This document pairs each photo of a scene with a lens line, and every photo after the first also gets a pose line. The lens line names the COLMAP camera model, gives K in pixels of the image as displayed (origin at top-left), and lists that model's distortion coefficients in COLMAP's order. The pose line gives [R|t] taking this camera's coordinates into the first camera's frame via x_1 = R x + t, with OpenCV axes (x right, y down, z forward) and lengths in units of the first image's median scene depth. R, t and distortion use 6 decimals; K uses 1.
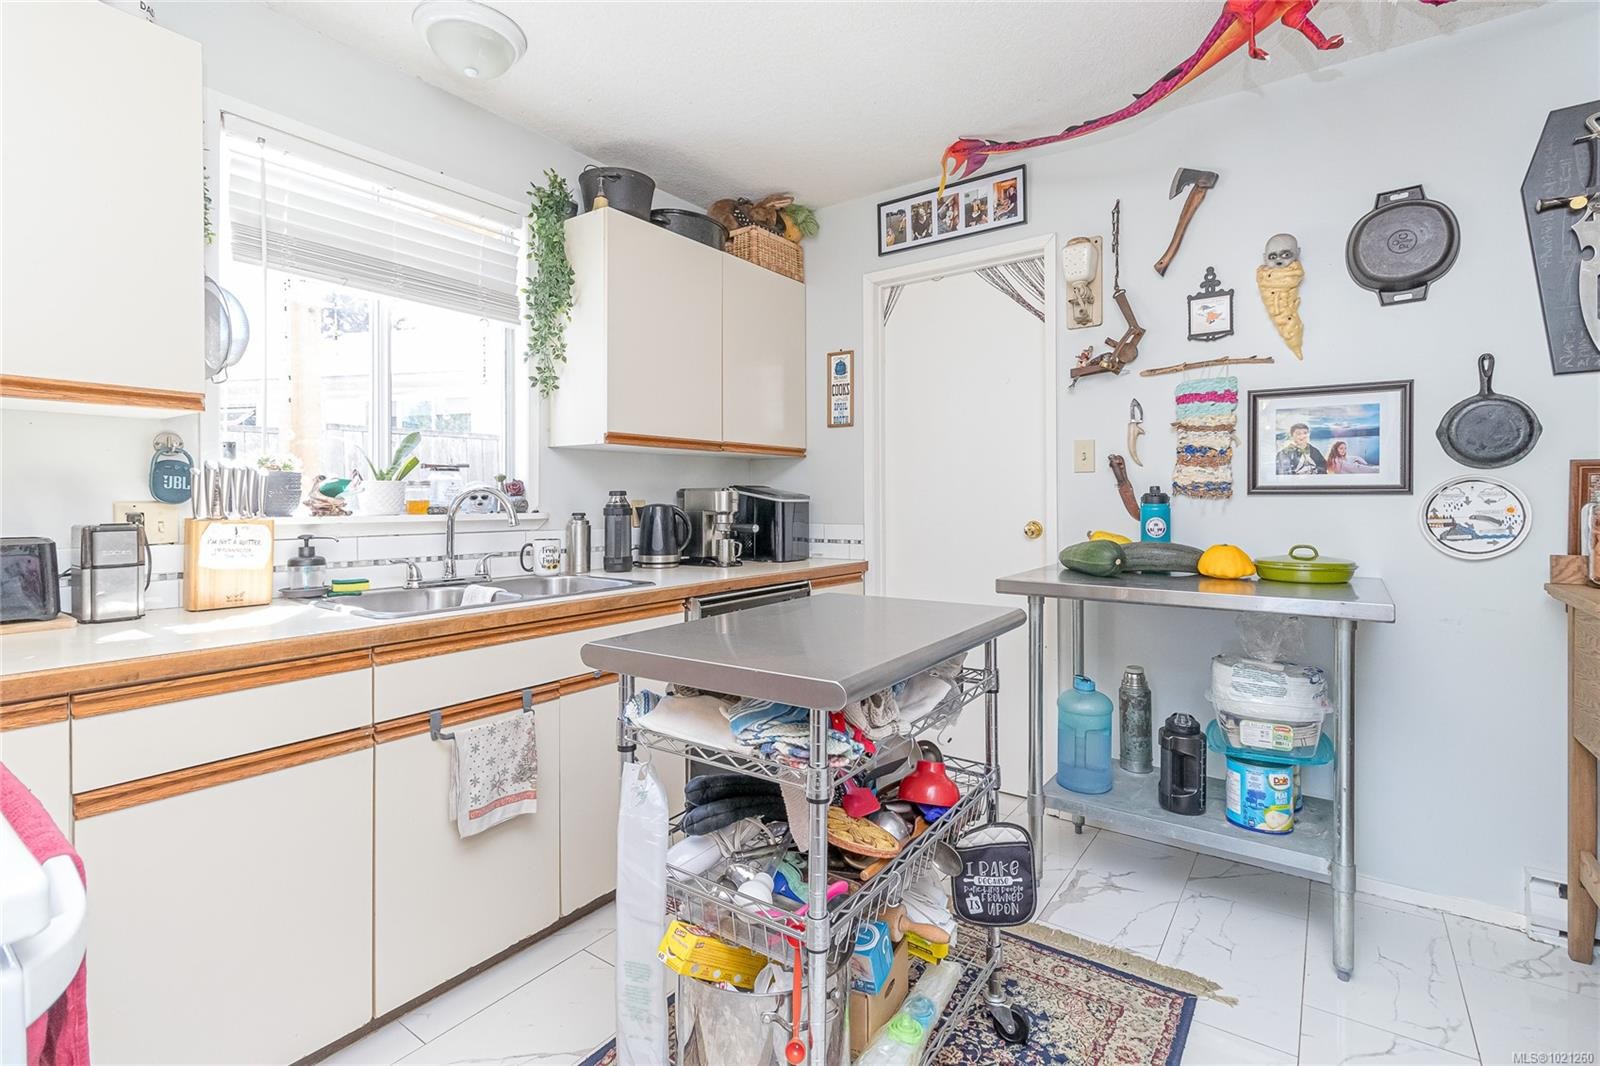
lens RADIAL K [[738.4, 0, 792.9], [0, 738.4, 501.0], [0, 0, 1]] dist [0.002247, 0.000683]
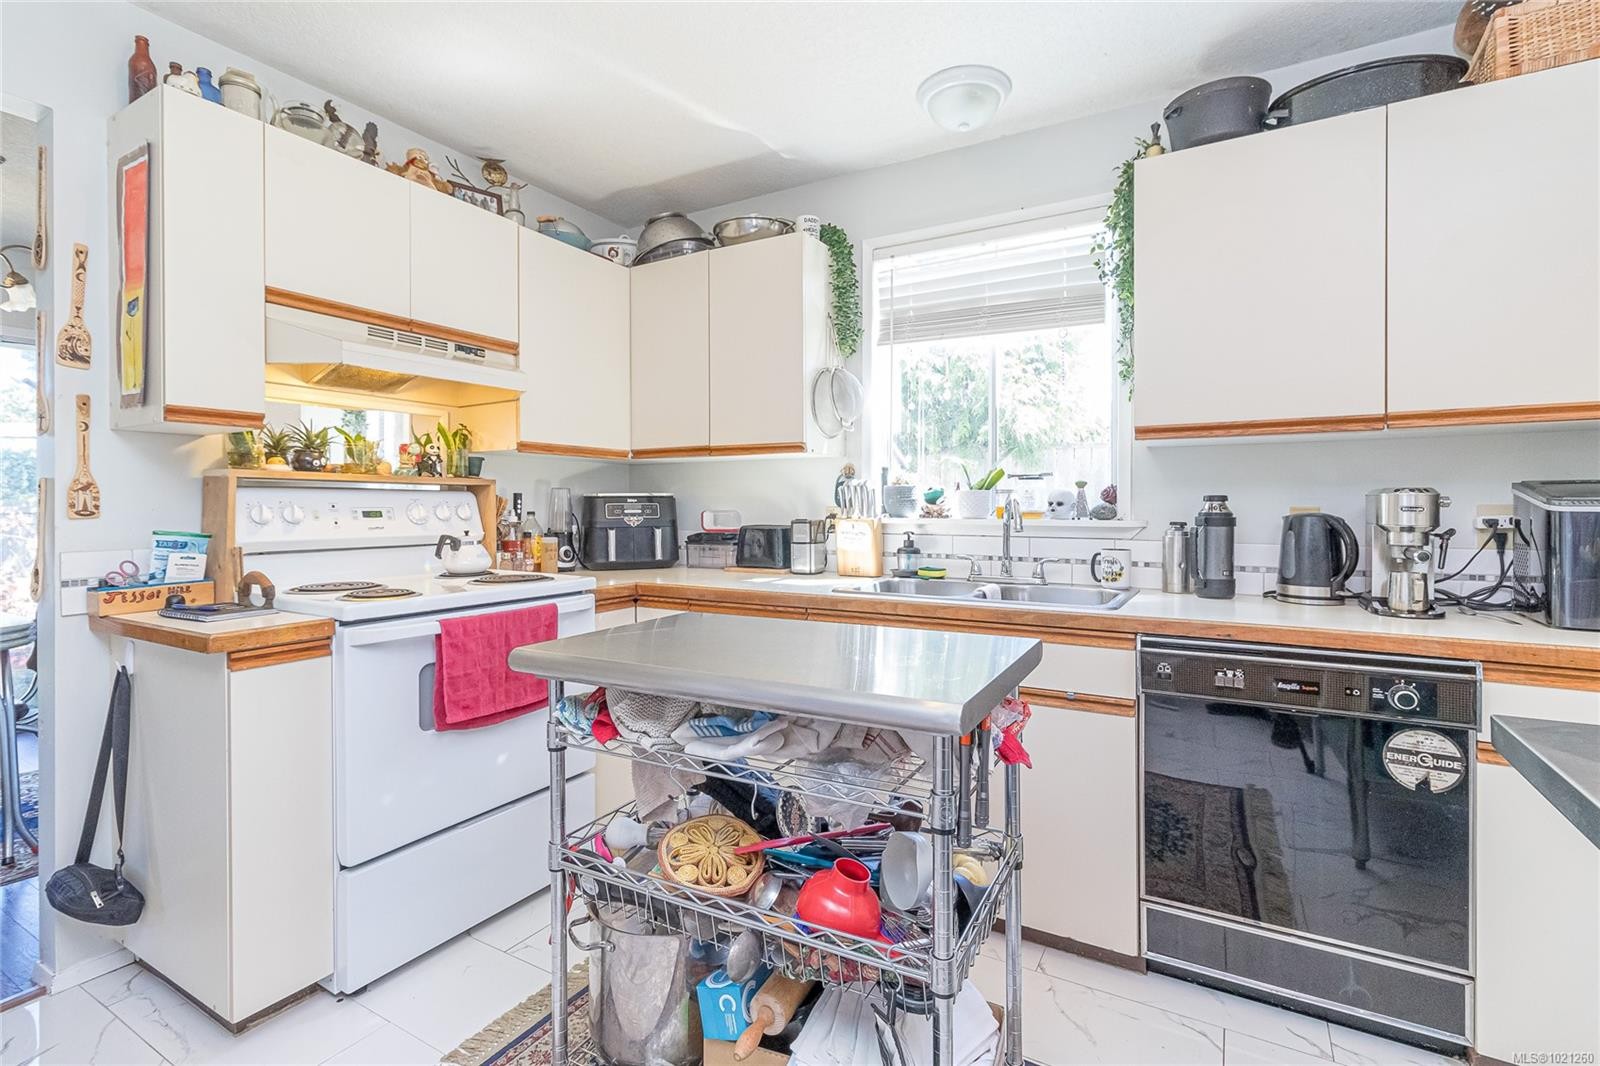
lens RADIAL K [[738.4, 0, 795.7], [0, 738.4, 508.5], [0, 0, 1]] dist [0.002247, 0.000683]
pose [[0.101597, 0.007091, -0.994800, 0.601275], [-0.001325, 0.999975, 0.006993, -0.005476], [0.994825, 0.000608, 0.101604, 0.568385]]
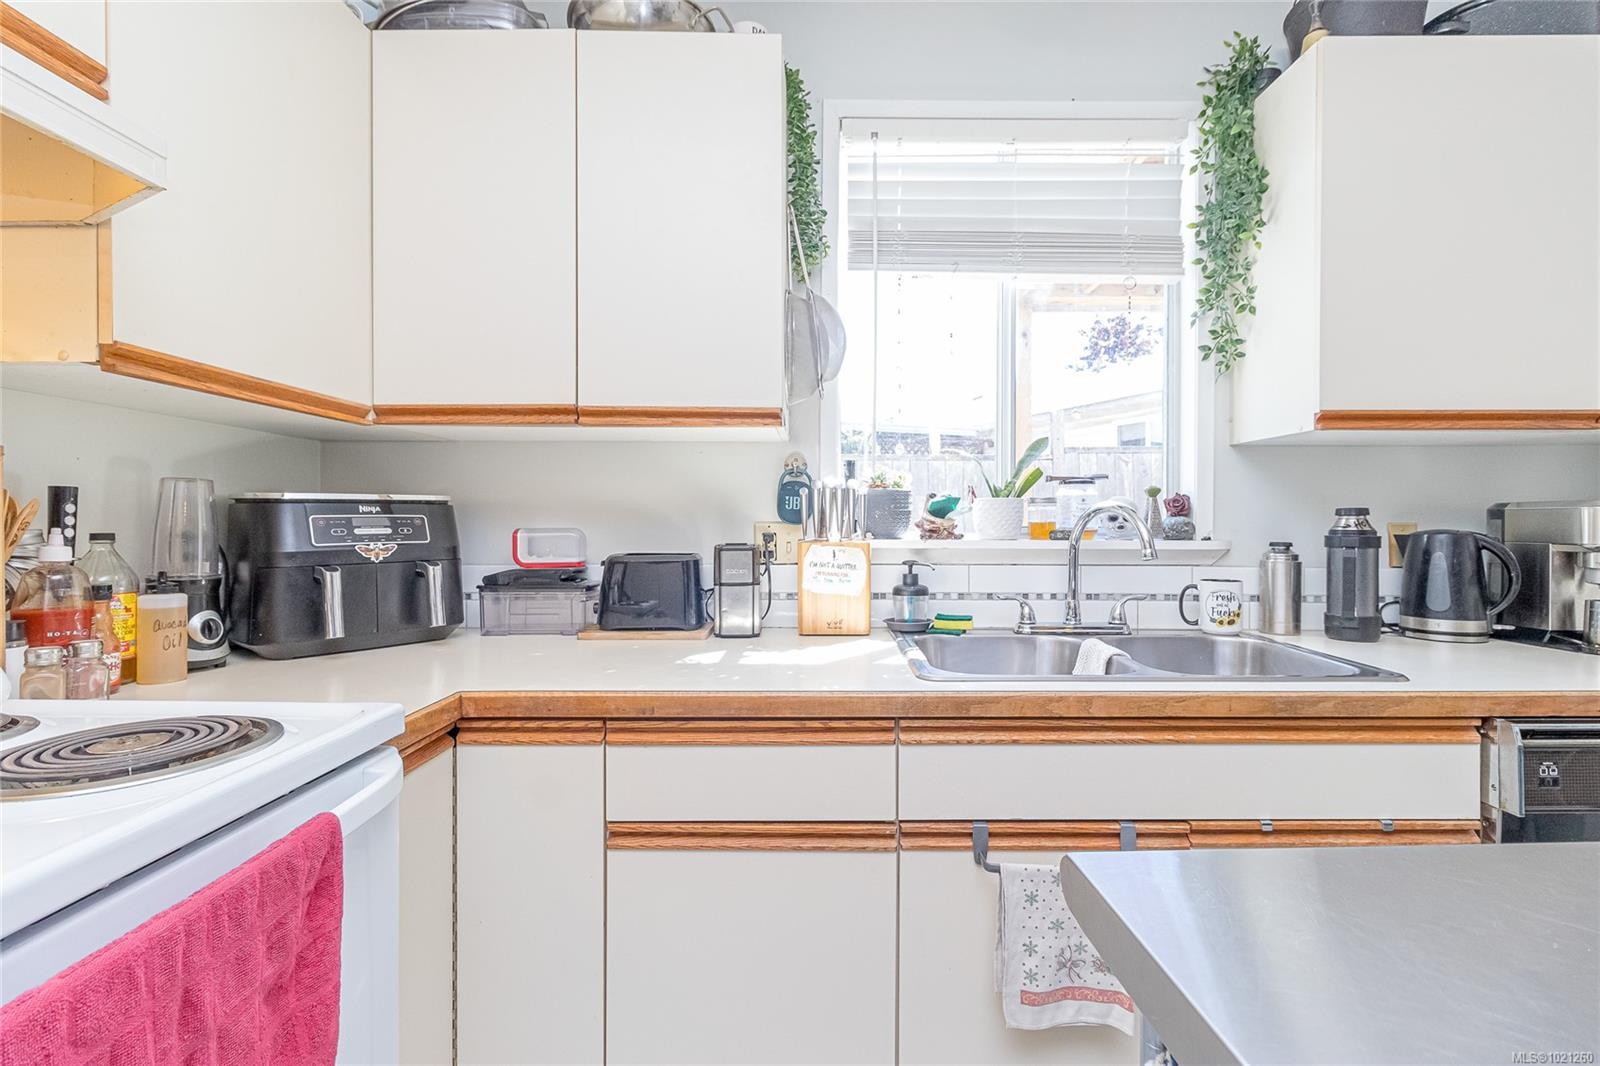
lens RADIAL K [[738.4, 0, 812.8], [0, 738.4, 523.6], [0, 0, 1]] dist [0.002247, 0.000683]
pose [[0.596674, 0.005969, -0.802462, -0.013376], [-0.004152, 0.999982, 0.004351, -0.001709], [0.802473, 0.000736, 0.596688, 0.327449]]
